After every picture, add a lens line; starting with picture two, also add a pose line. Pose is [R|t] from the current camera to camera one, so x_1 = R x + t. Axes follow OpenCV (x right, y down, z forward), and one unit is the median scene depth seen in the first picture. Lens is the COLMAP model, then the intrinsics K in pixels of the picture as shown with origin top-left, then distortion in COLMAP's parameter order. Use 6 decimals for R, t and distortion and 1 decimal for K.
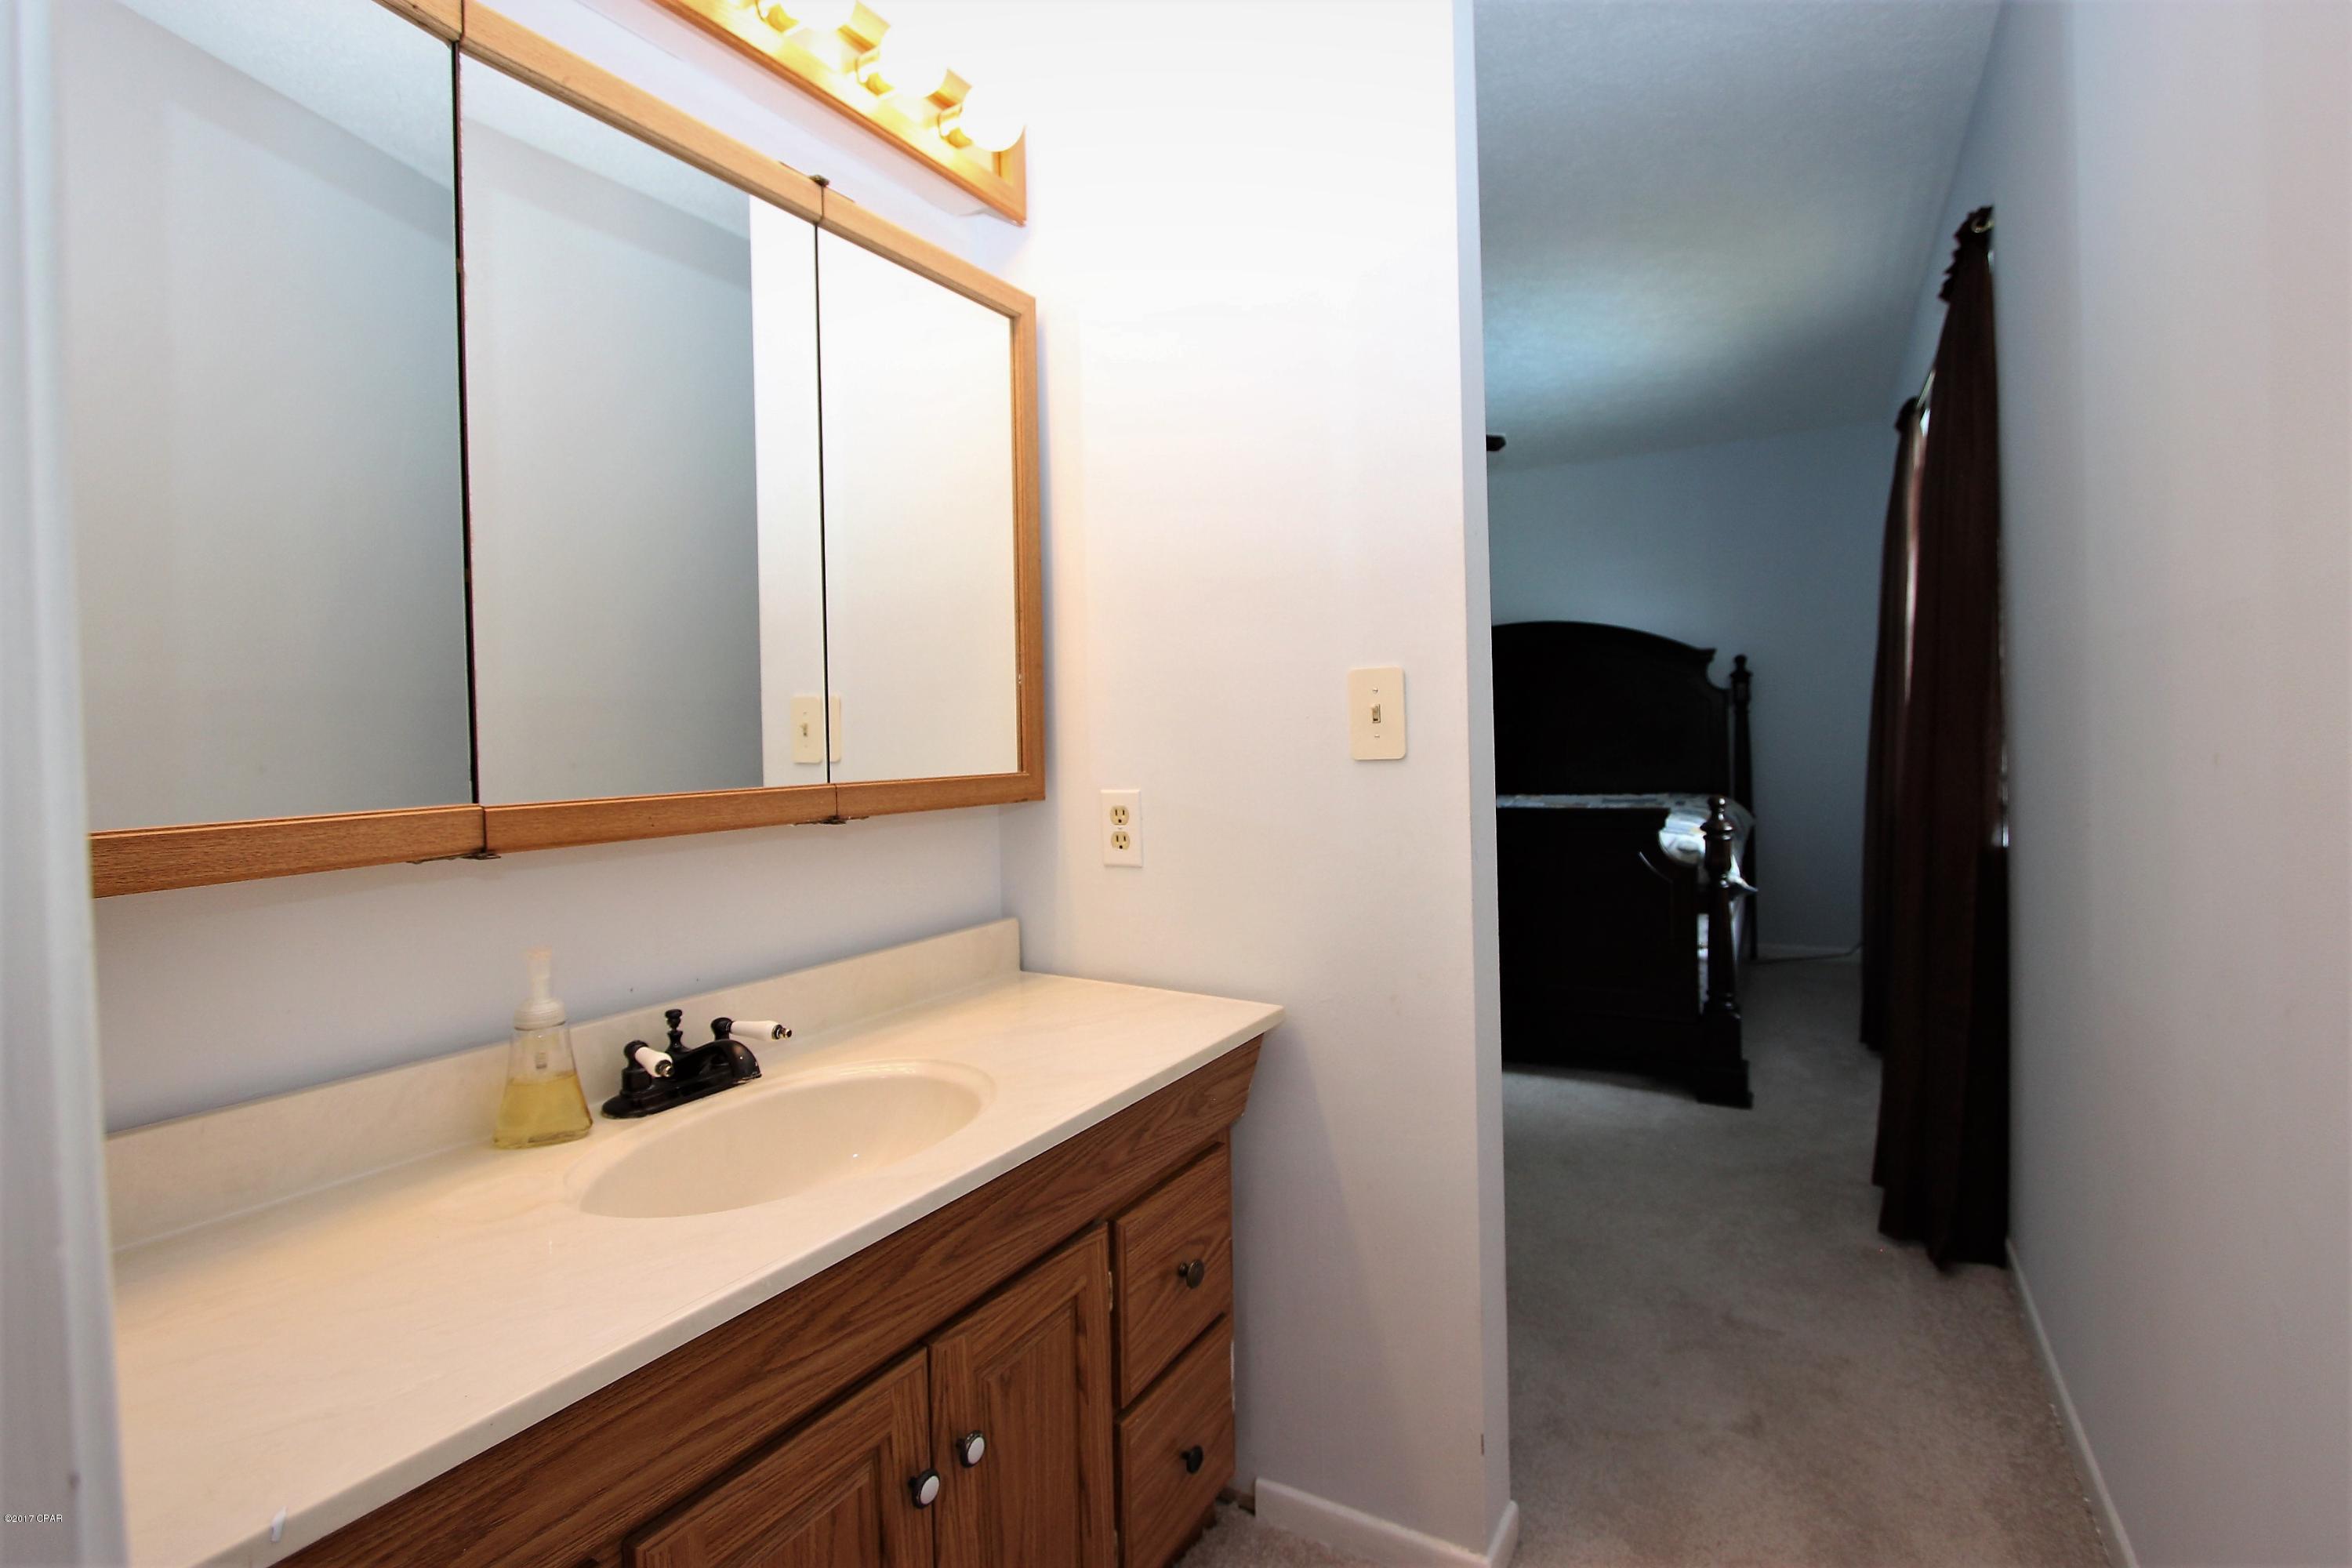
lens RADIAL K [[1088.1, 0, 1192.1], [0, 1088.1, 762.3], [0, 0, 1]] dist [-0.018588, -0.000921]
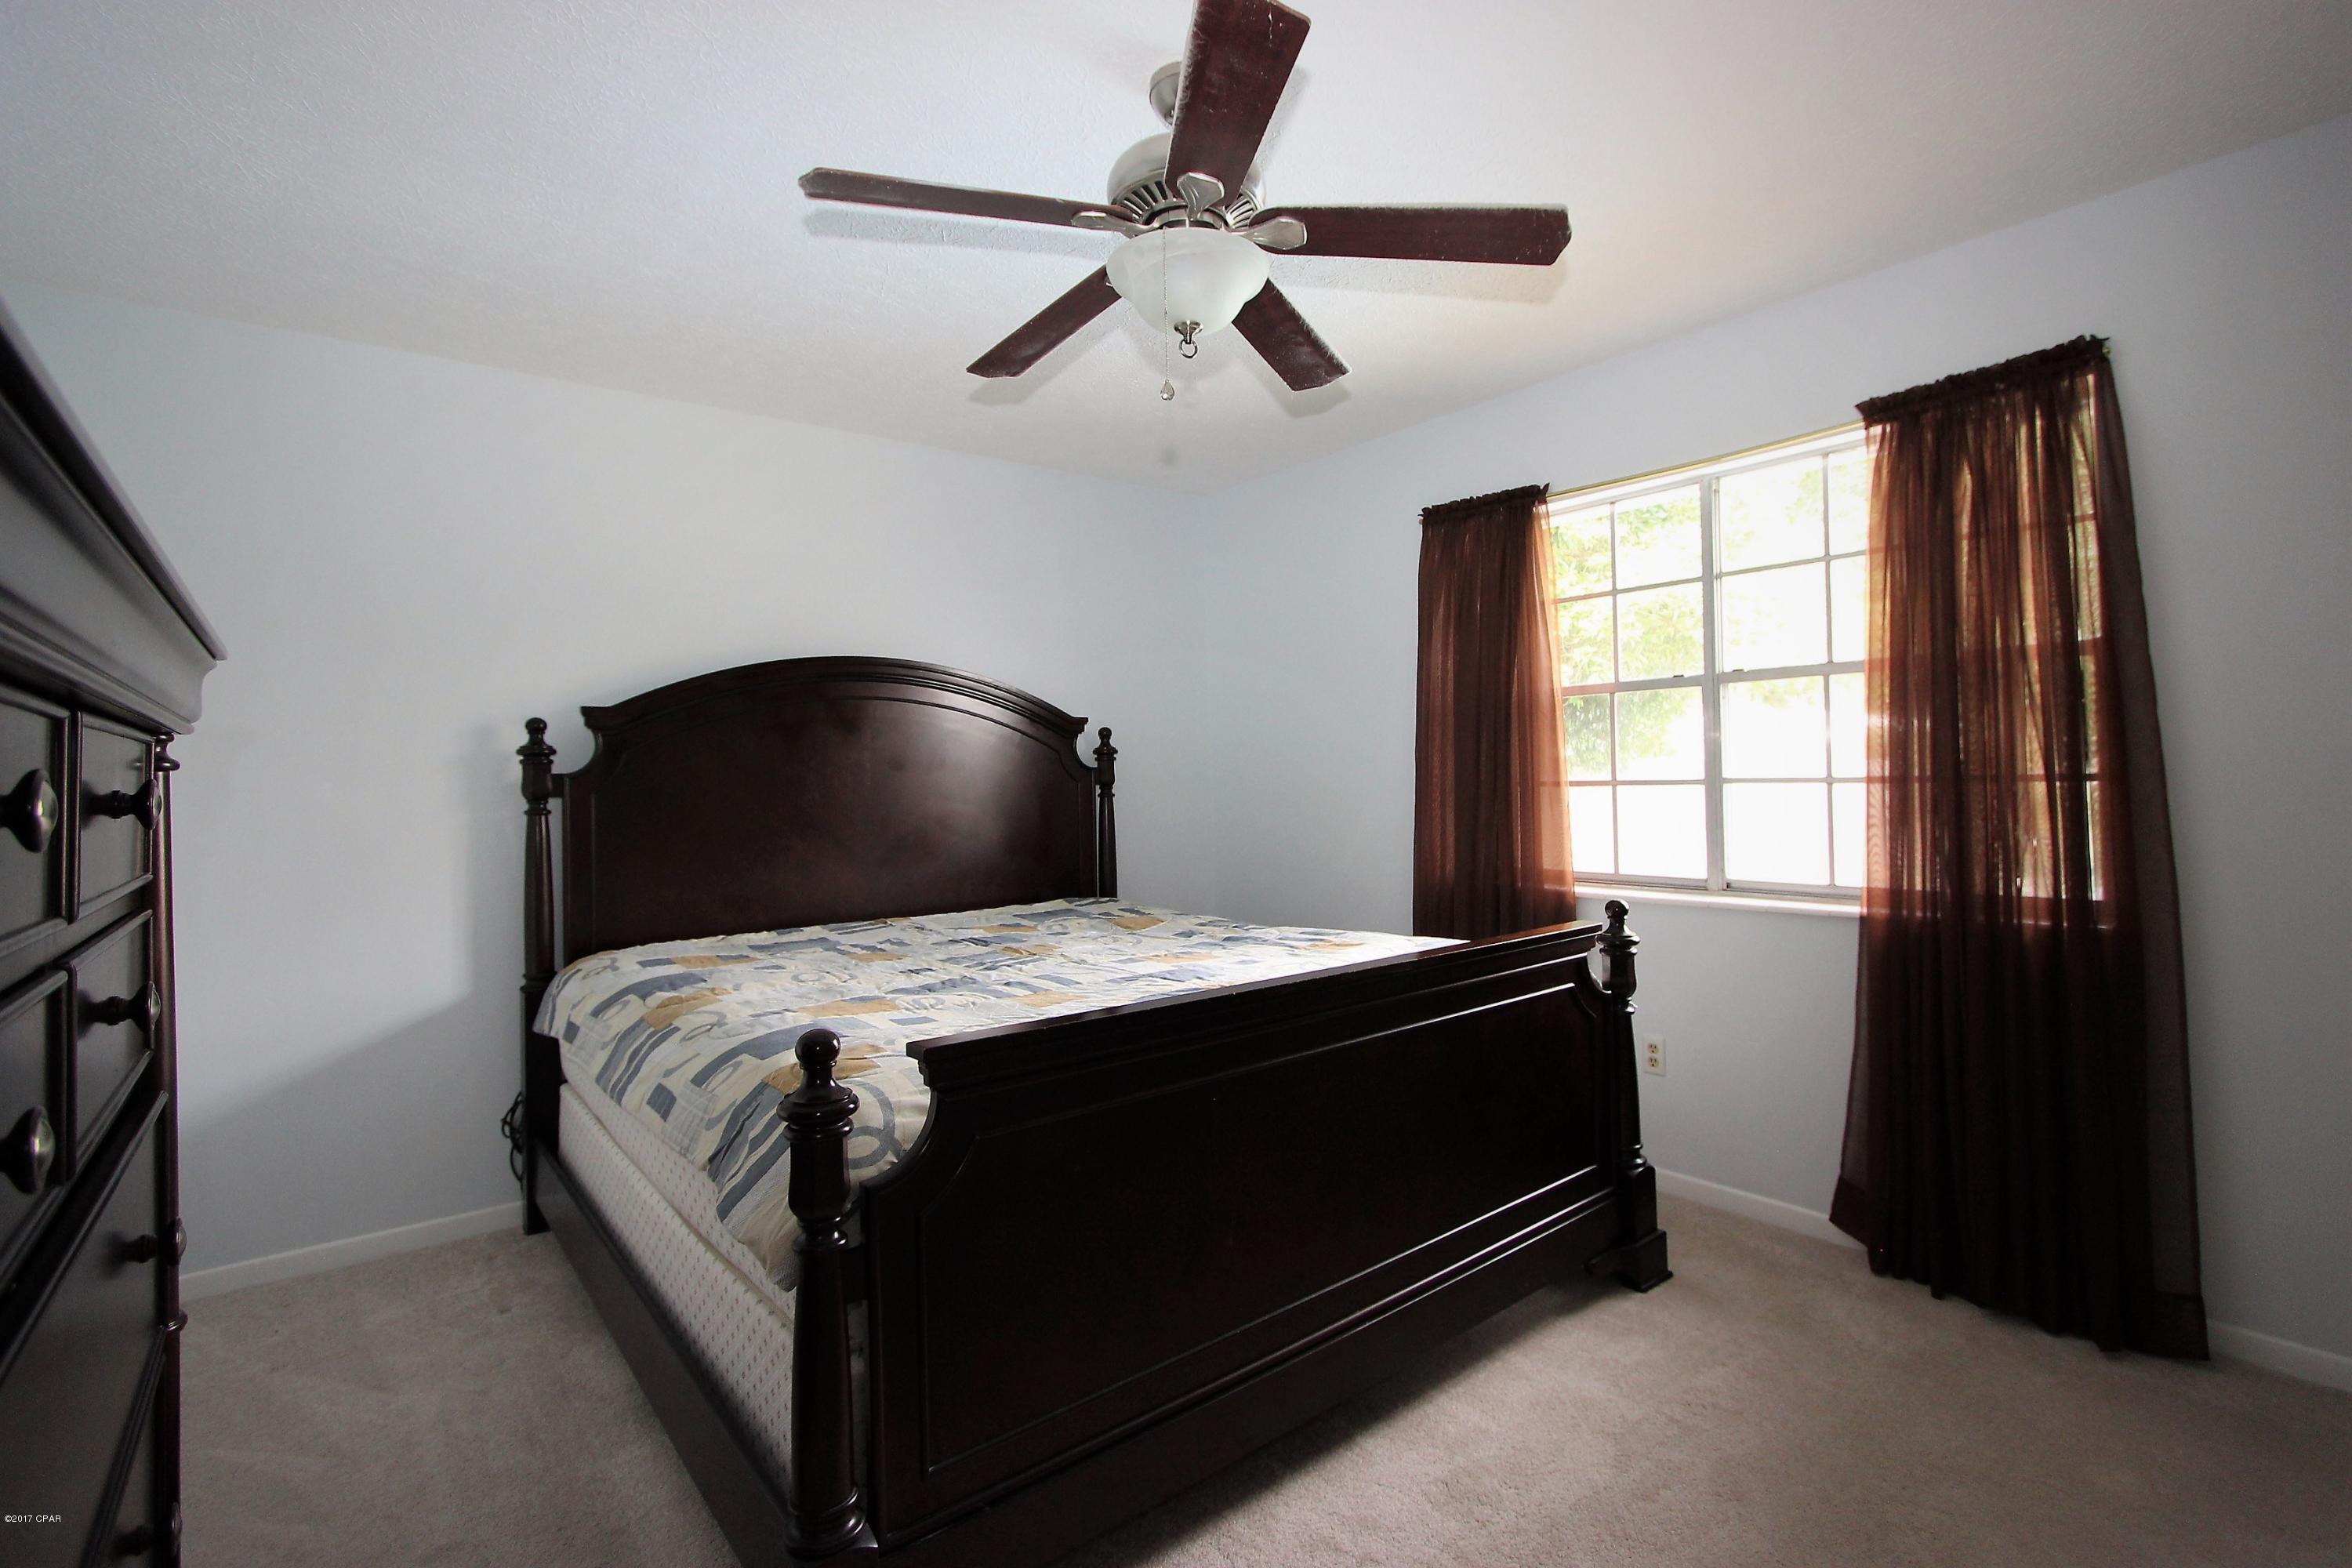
lens RADIAL K [[1088.1, 0, 1192.1], [0, 1088.1, 762.3], [0, 0, 1]] dist [-0.018588, -0.000921]
pose [[0.364519, 0.040952, 0.930295, -0.272921], [0.029181, 0.998040, -0.055368, -0.025219], [-0.930739, 0.047330, 0.362609, 0.680746]]
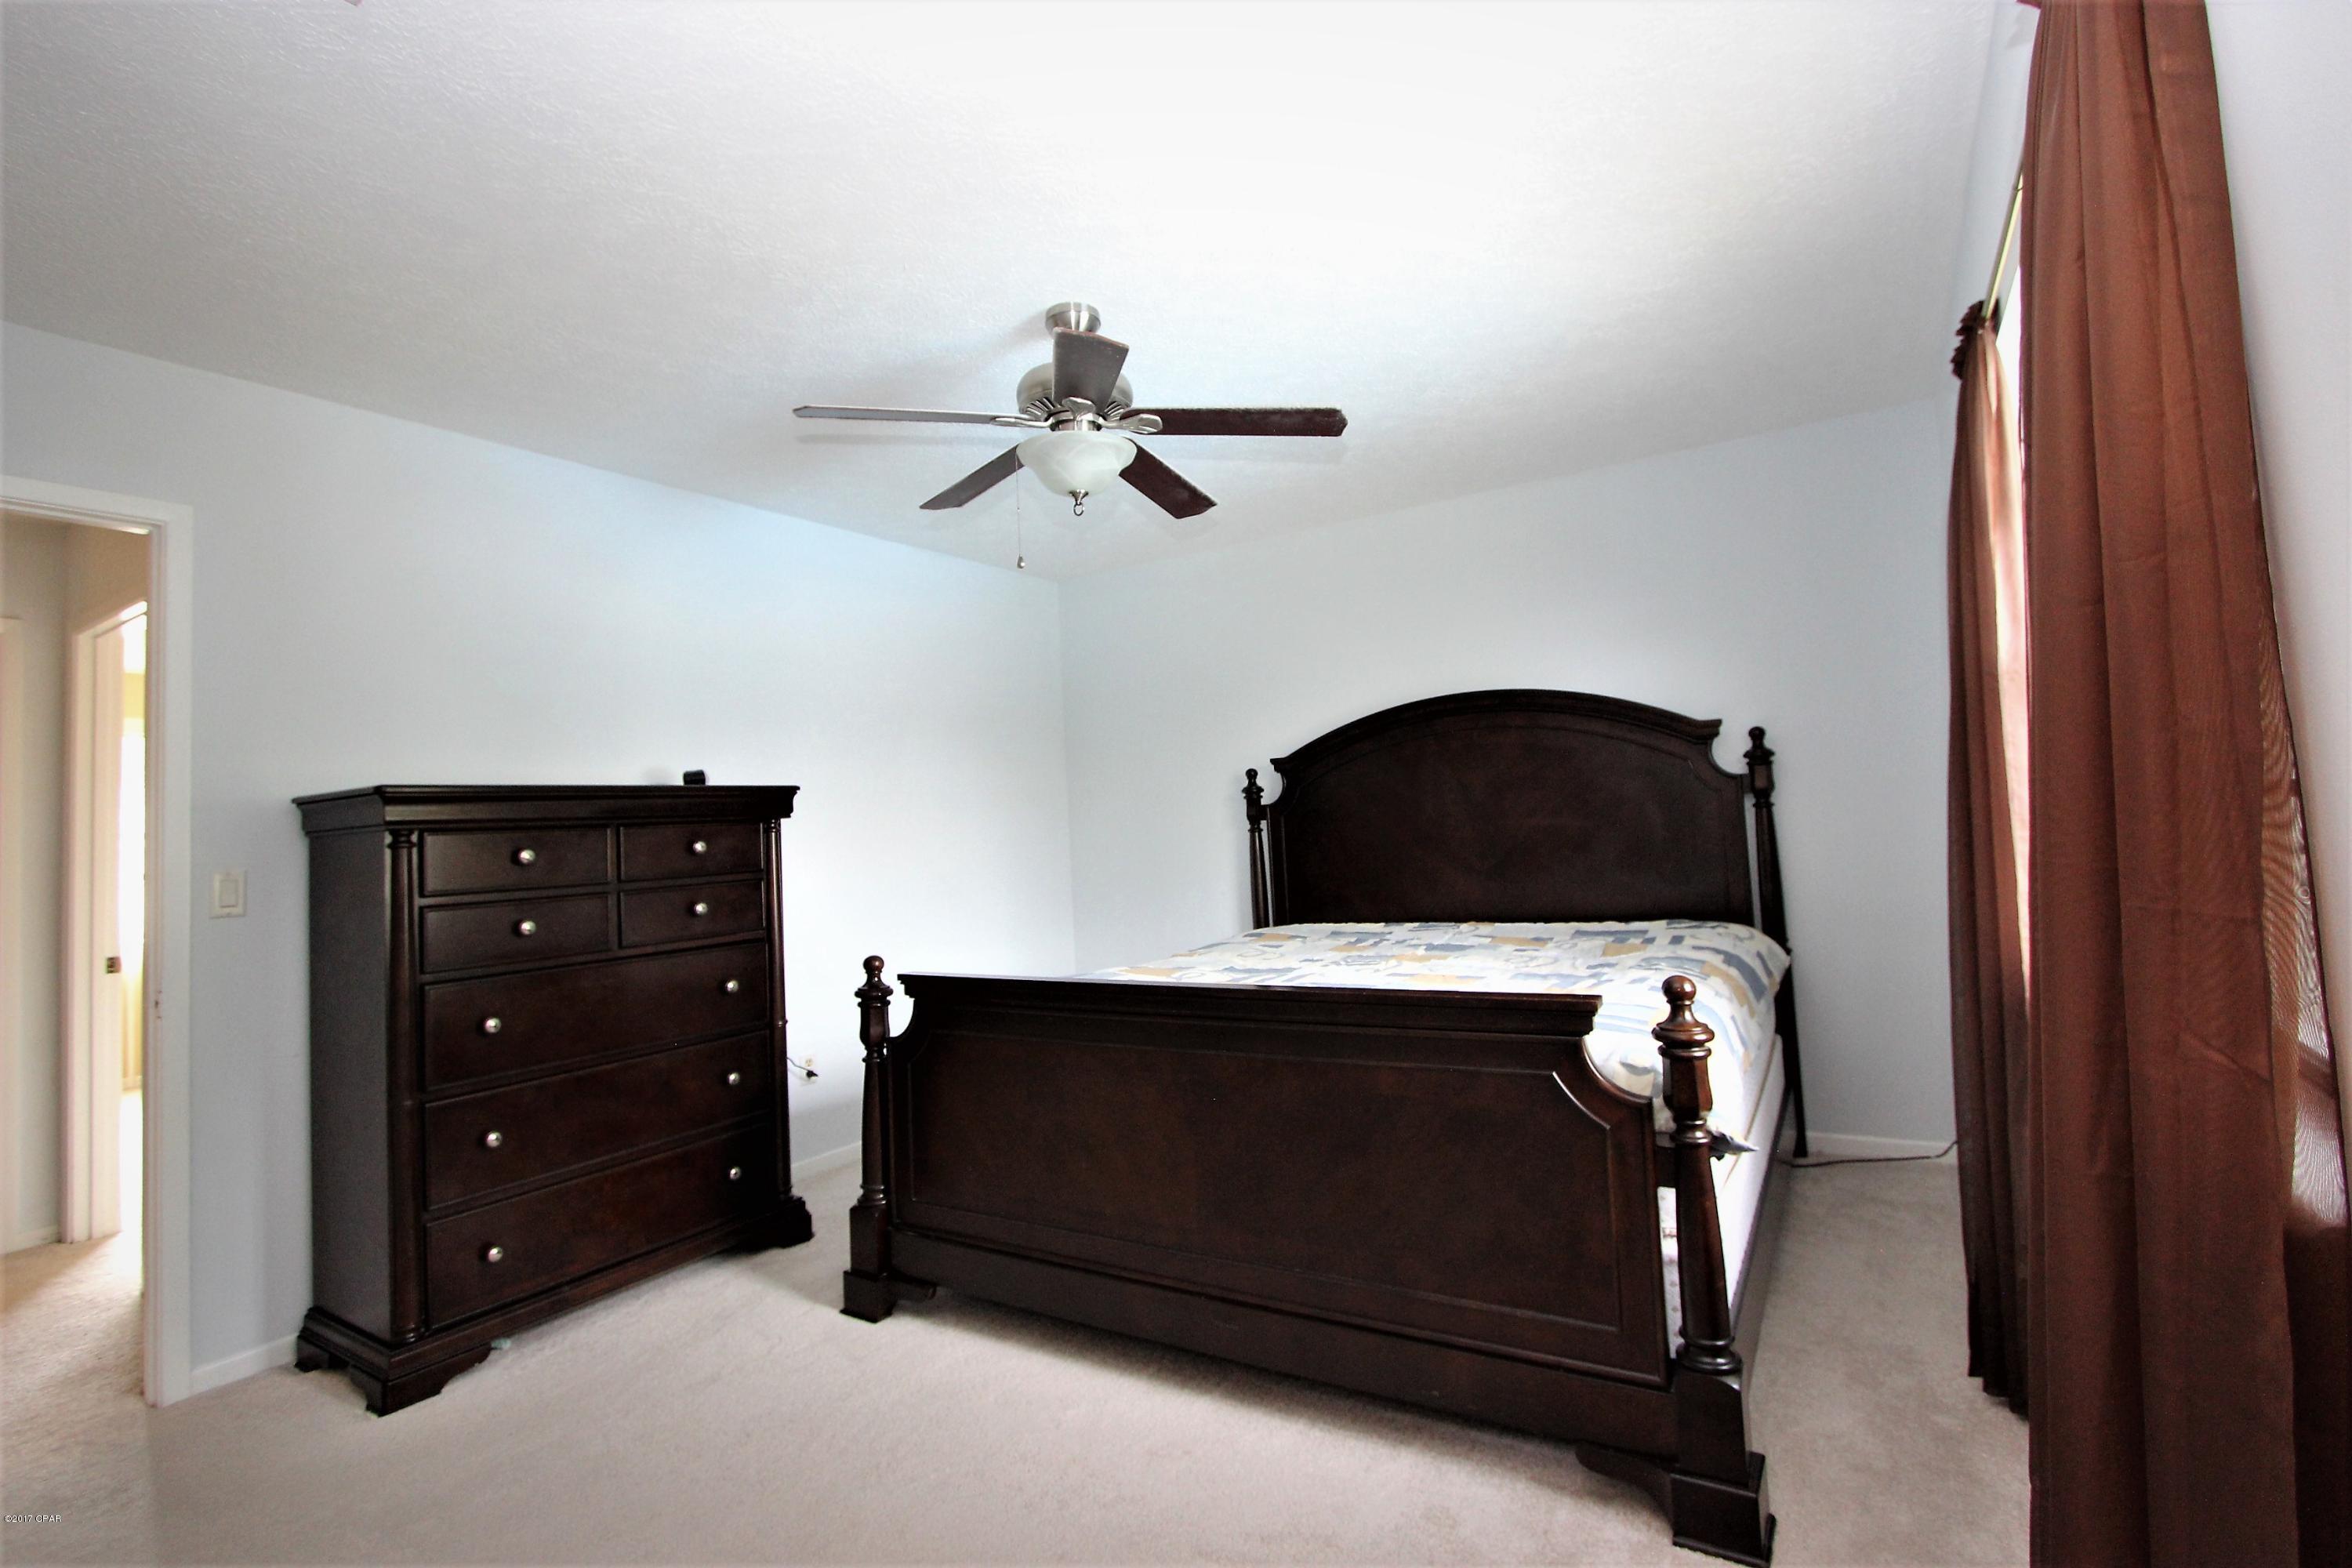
lens RADIAL K [[1088.1, 0, 1192.1], [0, 1088.1, 762.3], [0, 0, 1]] dist [-0.018588, -0.000921]
pose [[0.998644, -0.020835, -0.047714, 0.177113], [0.017035, 0.996752, -0.078715, -0.027078], [0.049199, 0.077795, 0.995755, 0.284415]]
